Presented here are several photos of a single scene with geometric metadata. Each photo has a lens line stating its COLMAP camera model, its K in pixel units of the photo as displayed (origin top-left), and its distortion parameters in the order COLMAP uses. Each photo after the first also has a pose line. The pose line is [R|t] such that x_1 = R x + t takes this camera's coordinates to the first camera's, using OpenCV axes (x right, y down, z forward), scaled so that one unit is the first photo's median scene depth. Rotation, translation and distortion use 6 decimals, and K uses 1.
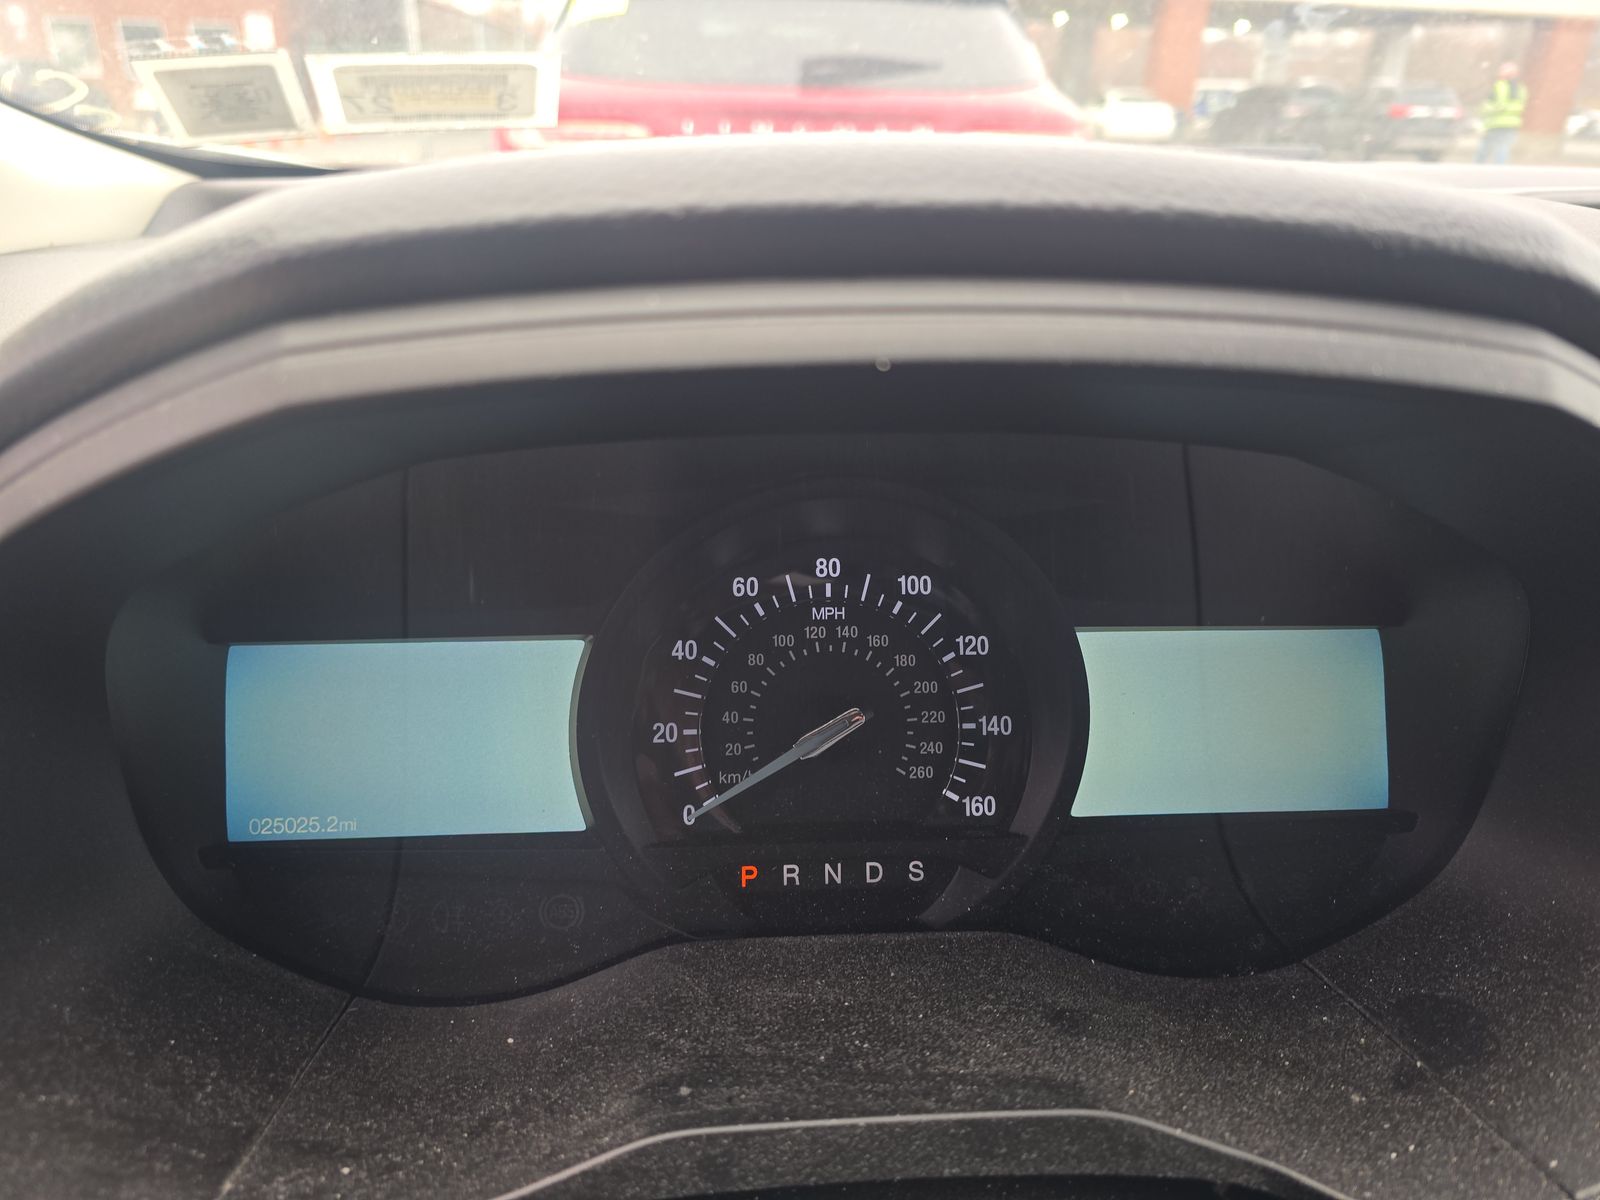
lens RADIAL K [[1073.5, 0, 800.3], [0, 1073.5, 596.1], [0, 0, 1]] dist [0.018632, -0.010145]
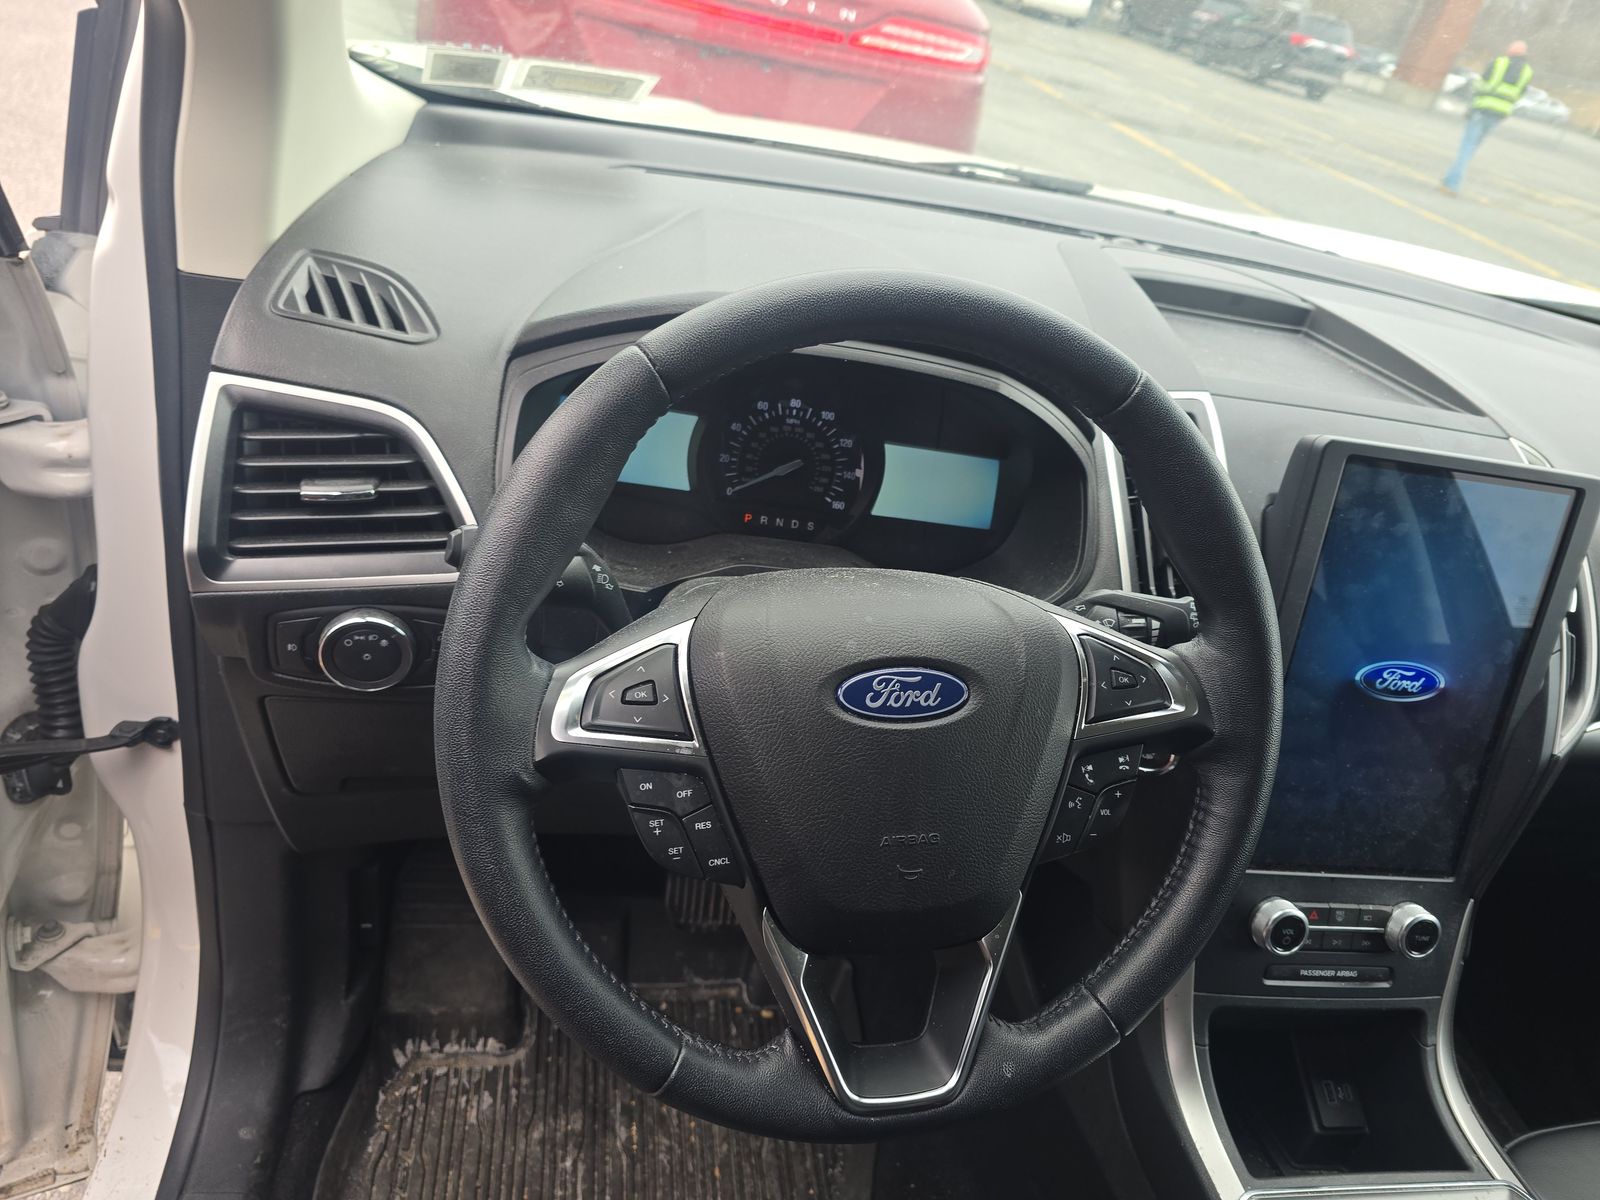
lens RADIAL K [[1073.5, 0, 758.1], [0, 1073.5, 598.3], [0, 0, 1]] dist [0.018632, -0.010145]
pose [[0.983276, 0.134478, 0.122819, -0.309056], [-0.152037, 0.977378, 0.147027, 0.063573], [-0.100269, -0.163241, 0.981478, -1.545913]]
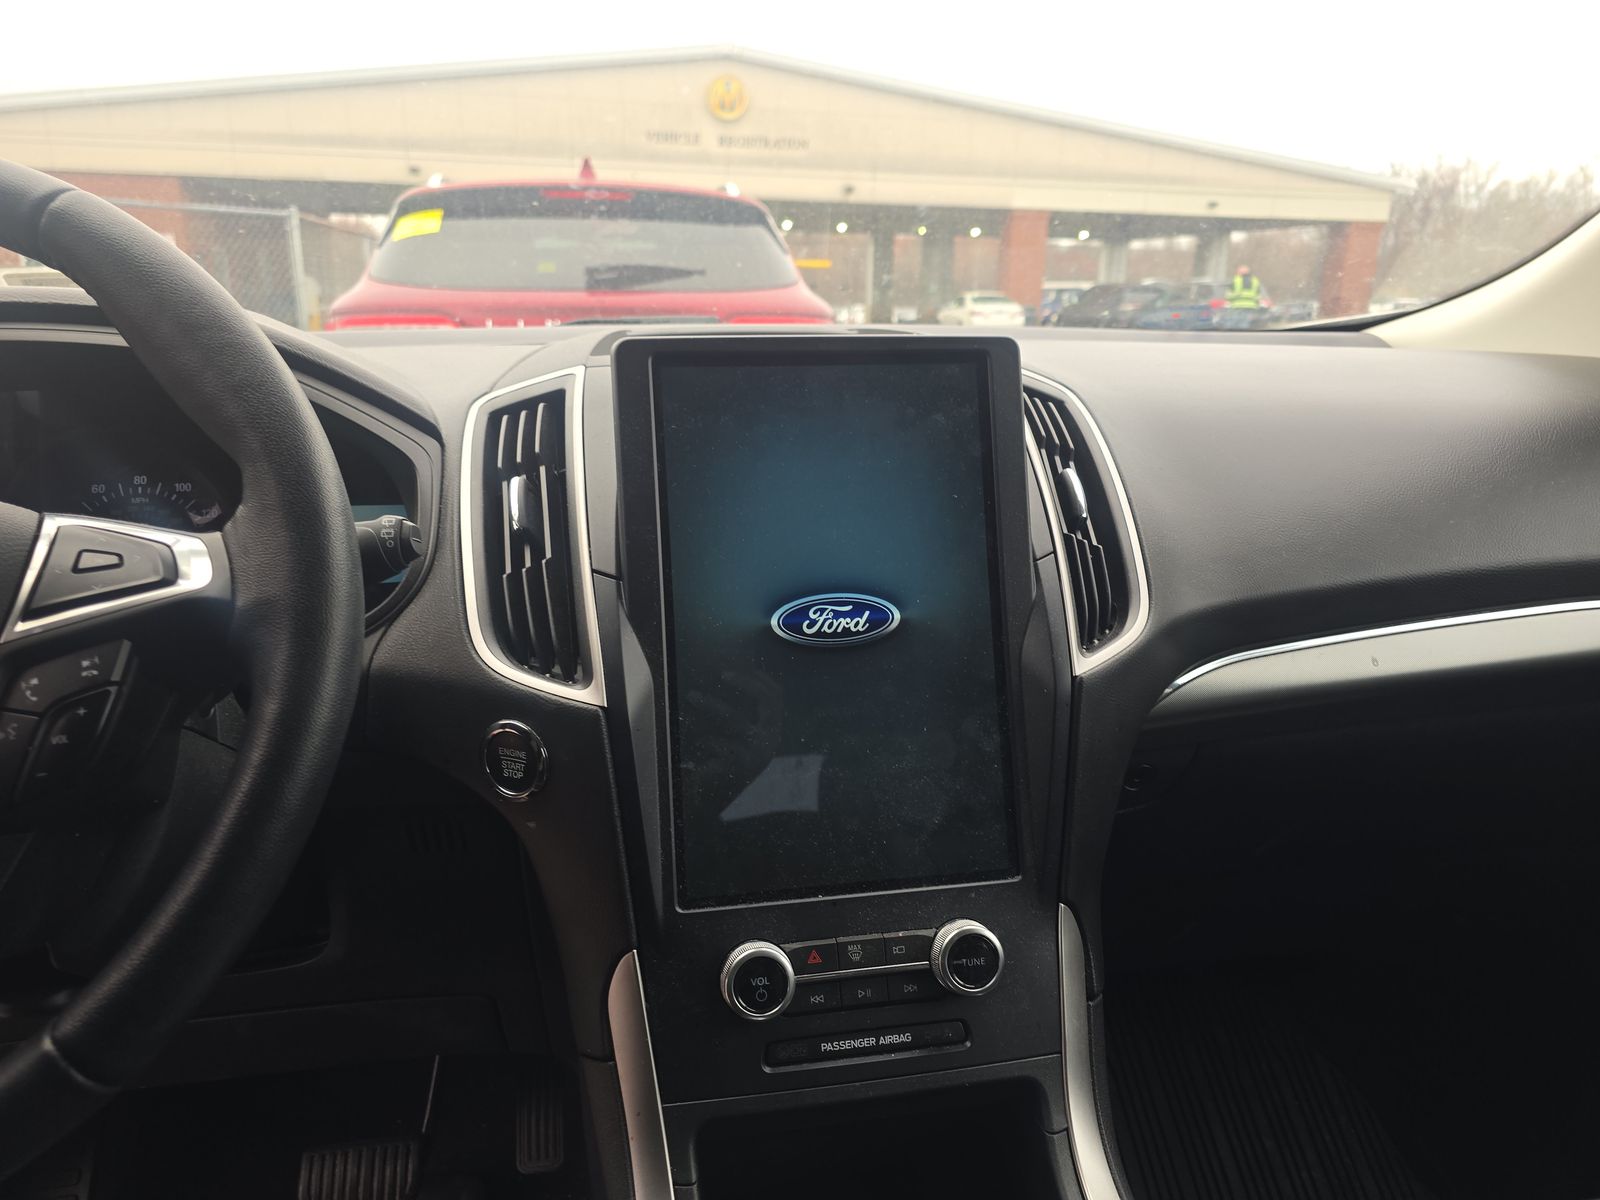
lens RADIAL K [[1073.5, 0, 797.8], [0, 1073.5, 609.7], [0, 0, 1]] dist [0.018632, -0.010145]
pose [[0.997386, -0.041690, 0.059023, 1.228711], [0.050348, 0.986824, -0.153763, 0.643869], [-0.051834, 0.156333, 0.986343, -1.214642]]
